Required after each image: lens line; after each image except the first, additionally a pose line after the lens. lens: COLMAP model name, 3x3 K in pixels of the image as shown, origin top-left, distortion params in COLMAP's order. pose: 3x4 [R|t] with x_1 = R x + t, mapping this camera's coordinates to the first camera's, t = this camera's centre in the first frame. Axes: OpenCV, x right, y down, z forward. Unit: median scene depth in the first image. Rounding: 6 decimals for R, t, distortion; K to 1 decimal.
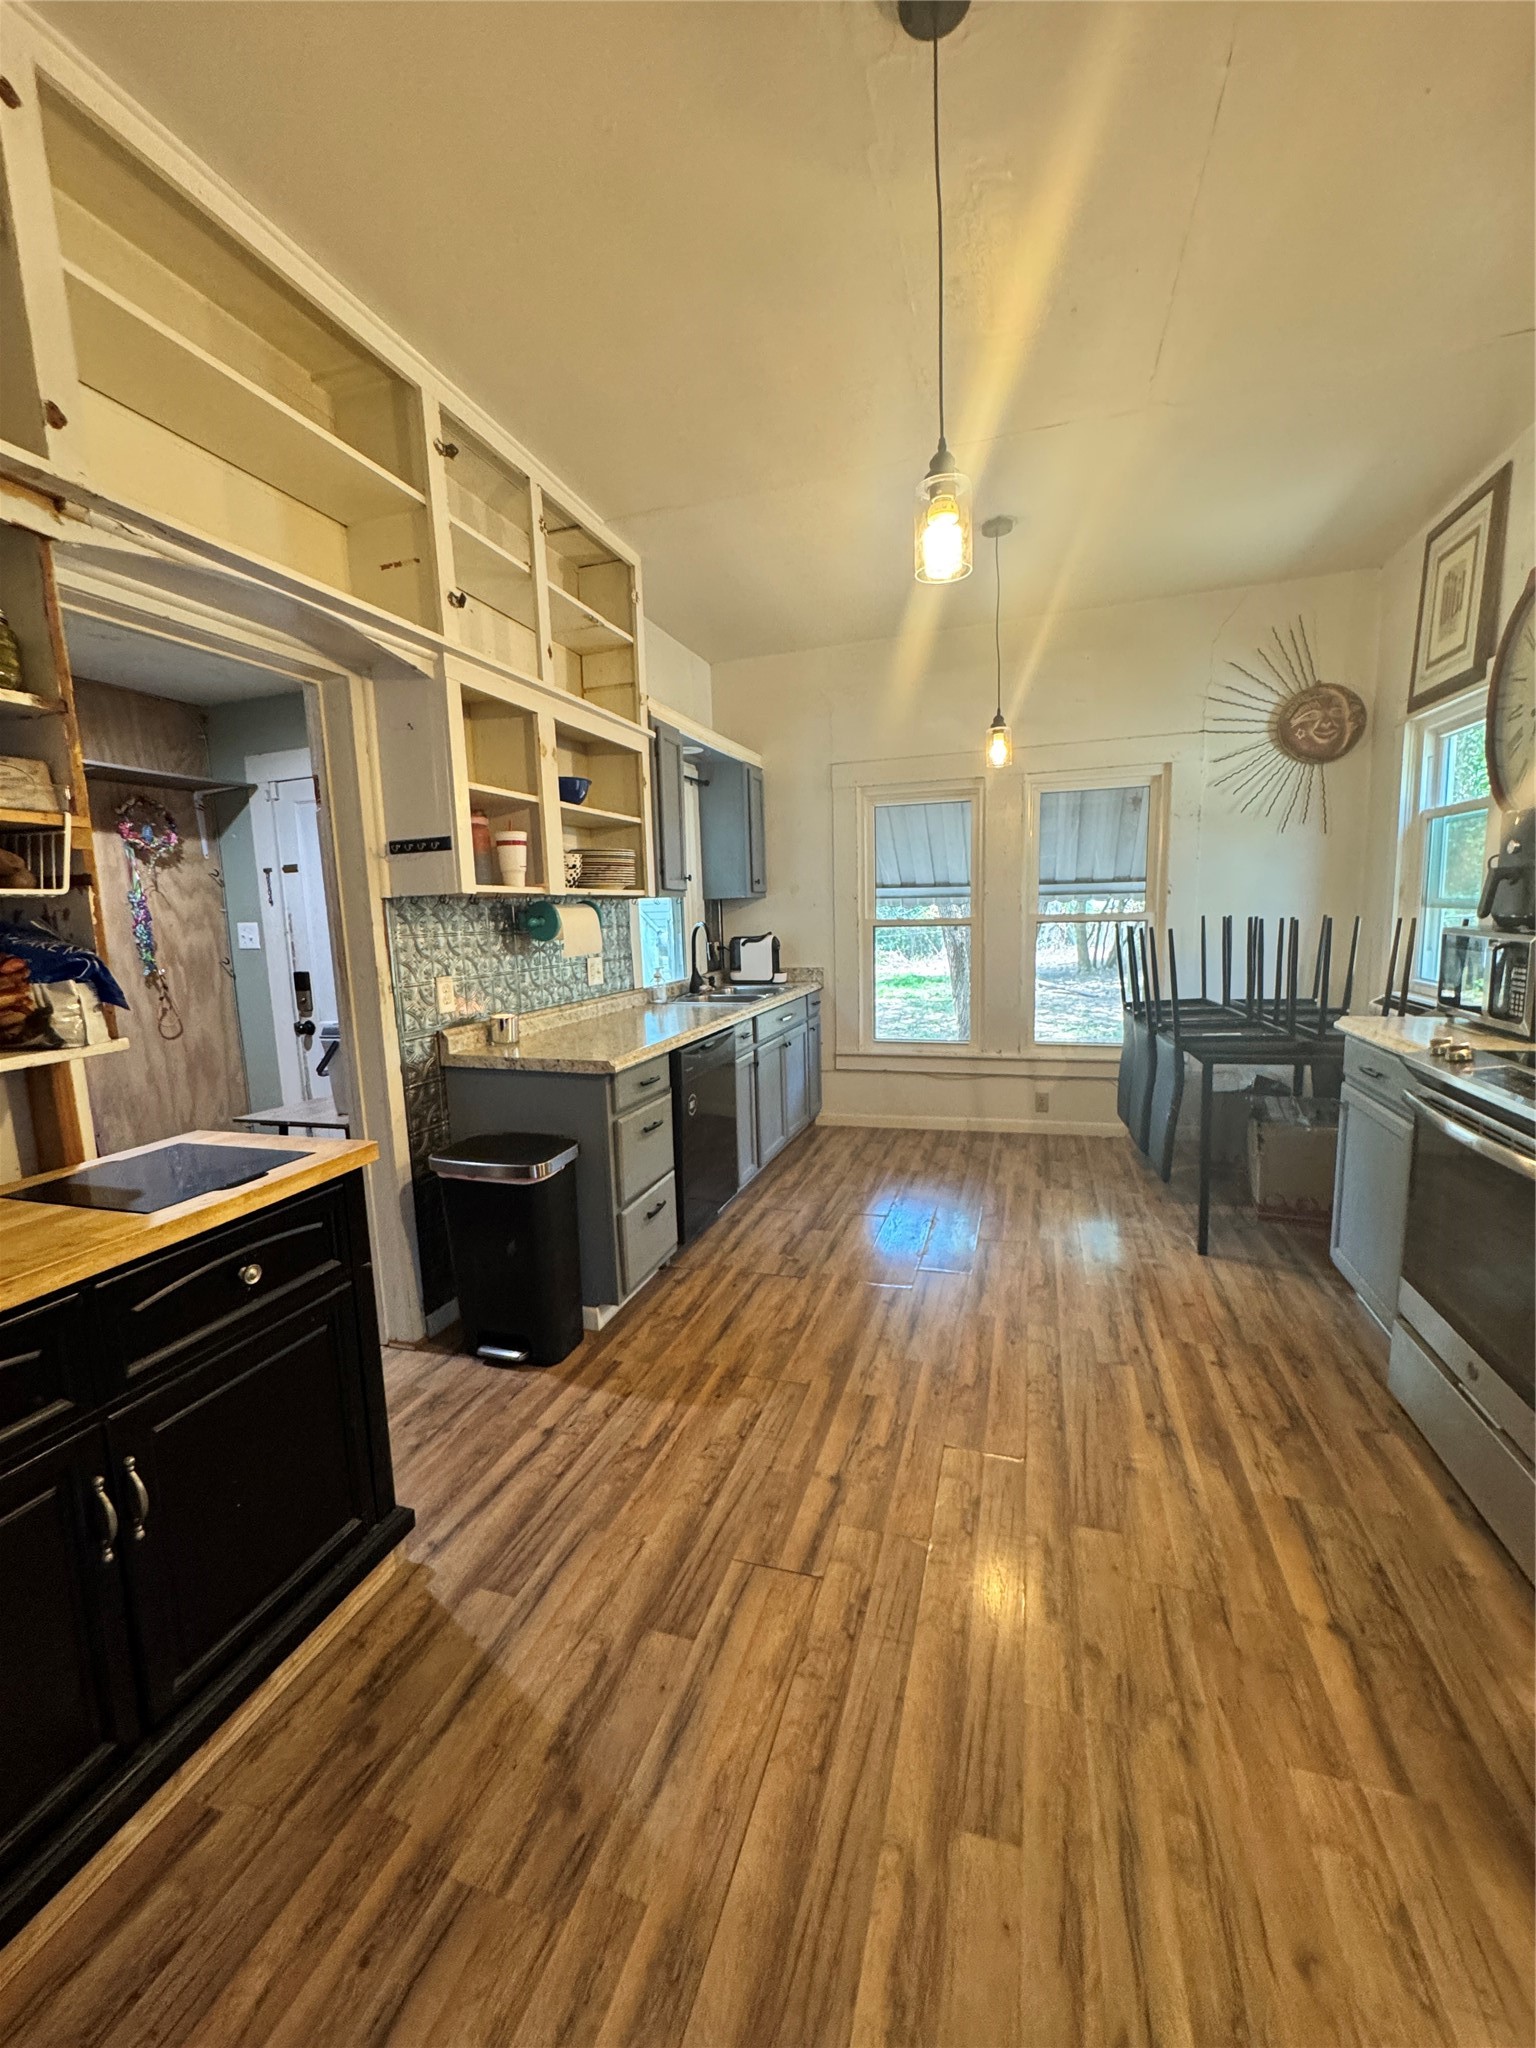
lens RADIAL K [[824.0, 0, 771.1], [0, 824.0, 1018.3], [0, 0, 1]] dist [-0.001720, -0.000112]
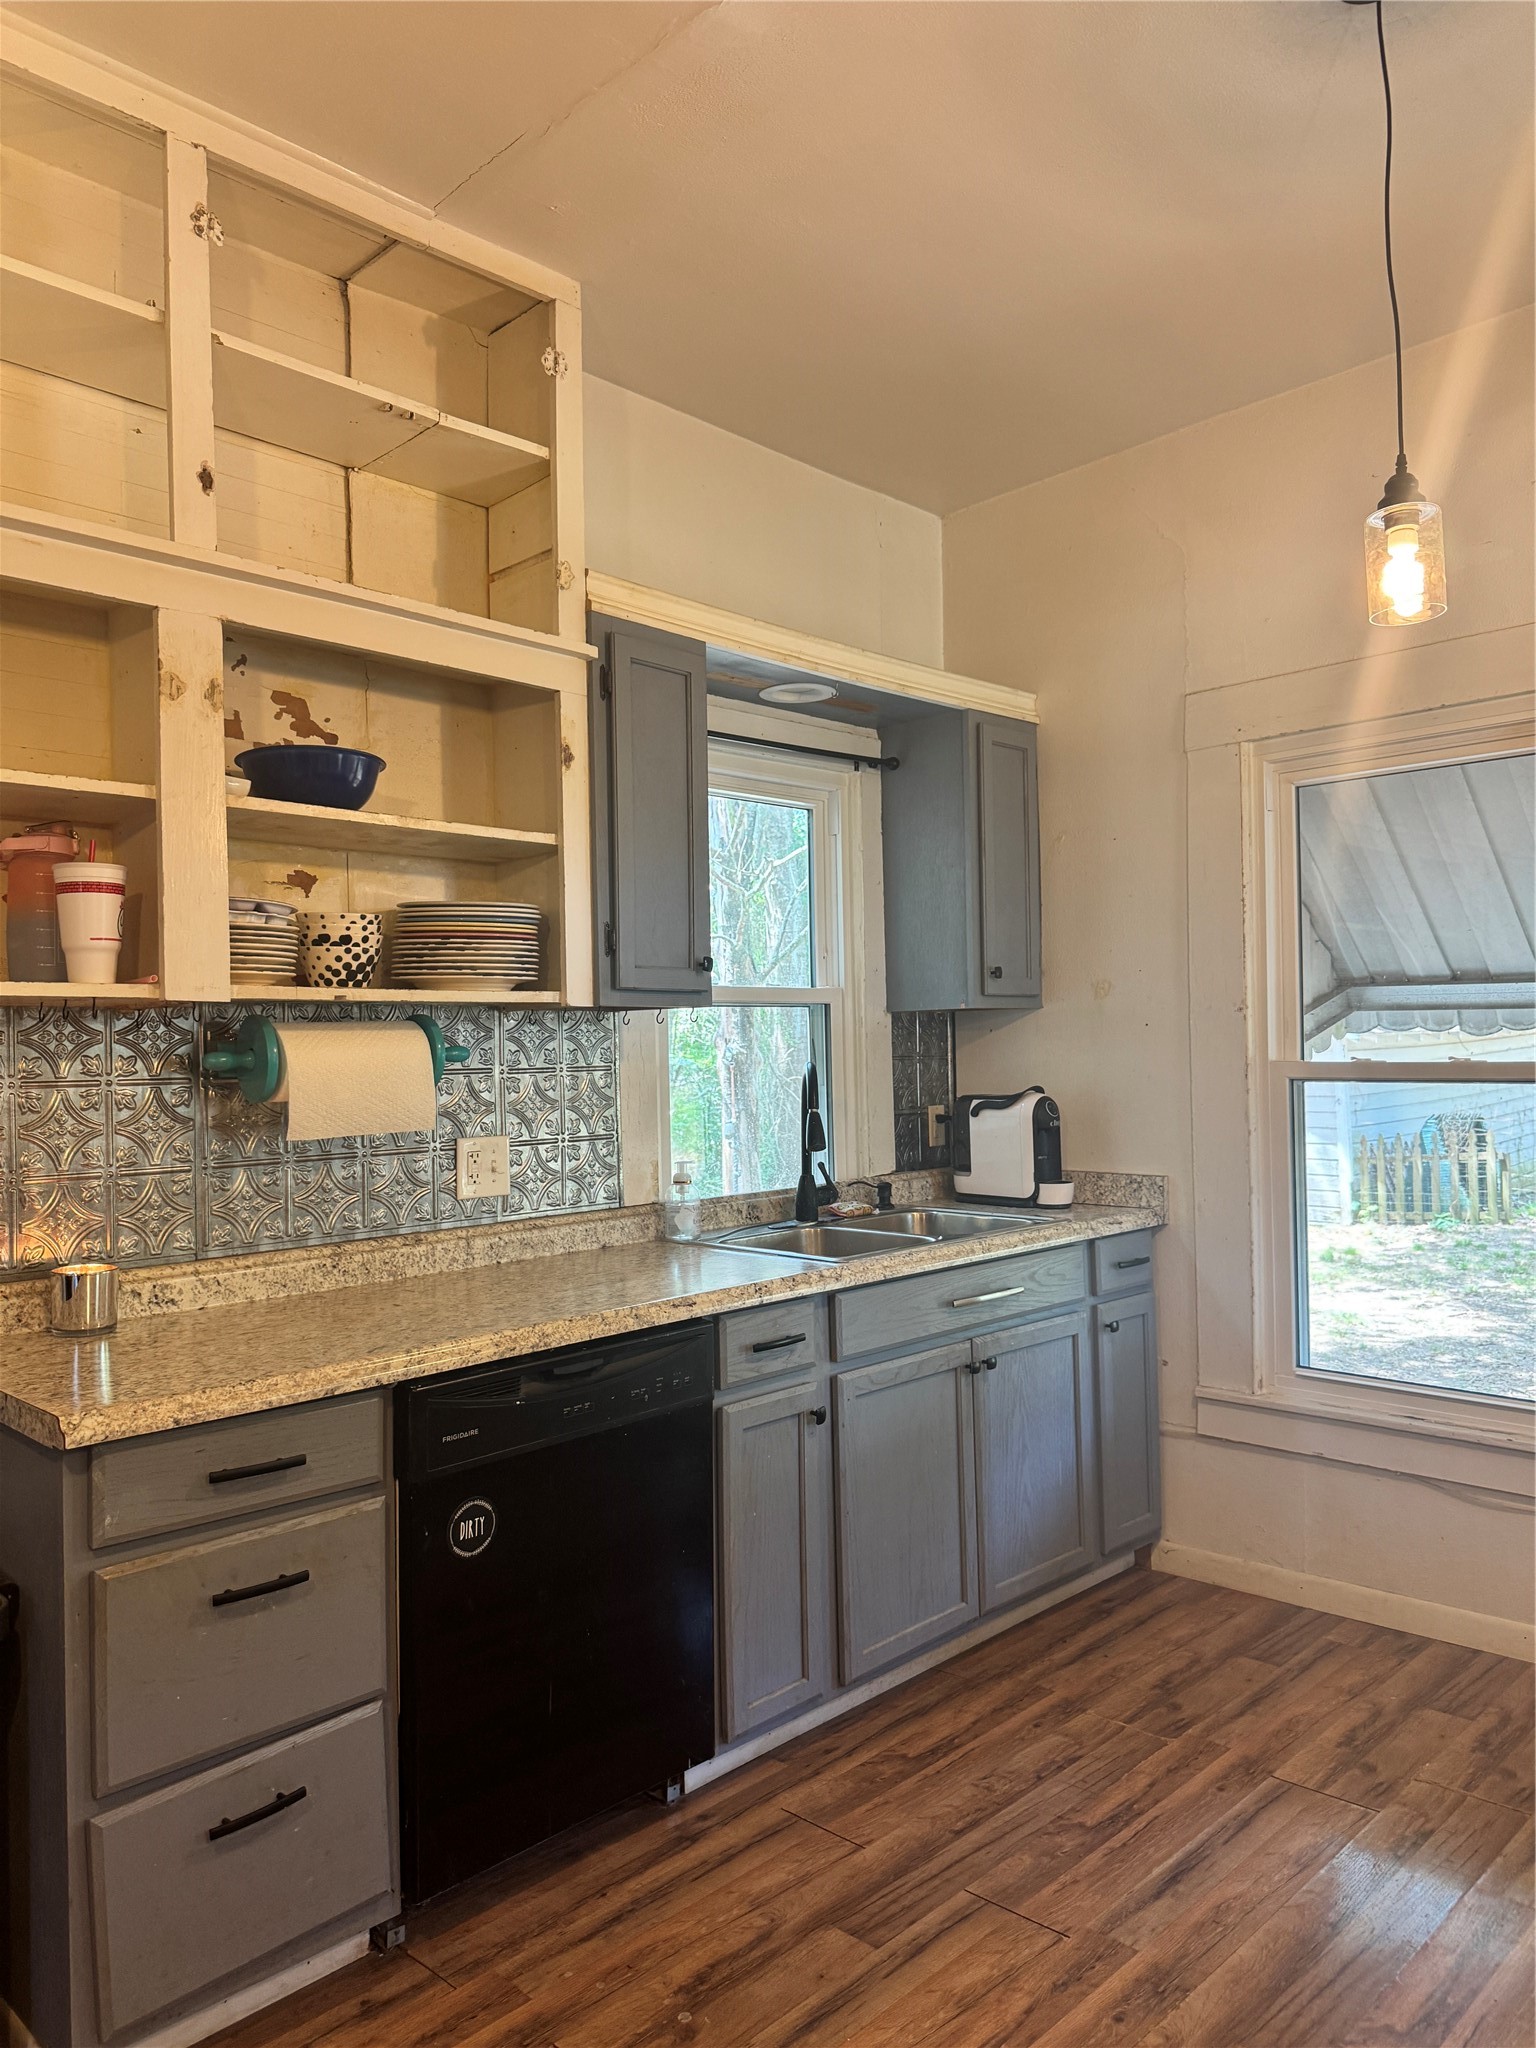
lens RADIAL K [[1445.2, 0, 767.9], [0, 1445.2, 1025.4], [0, 0, 1]] dist [0.046246, -0.032715]
pose [[0.890116, 0.003257, -0.455722, 0.299707], [-0.064631, 0.990770, -0.119156, -0.050857], [0.451127, 0.135516, 0.882111, 0.359875]]
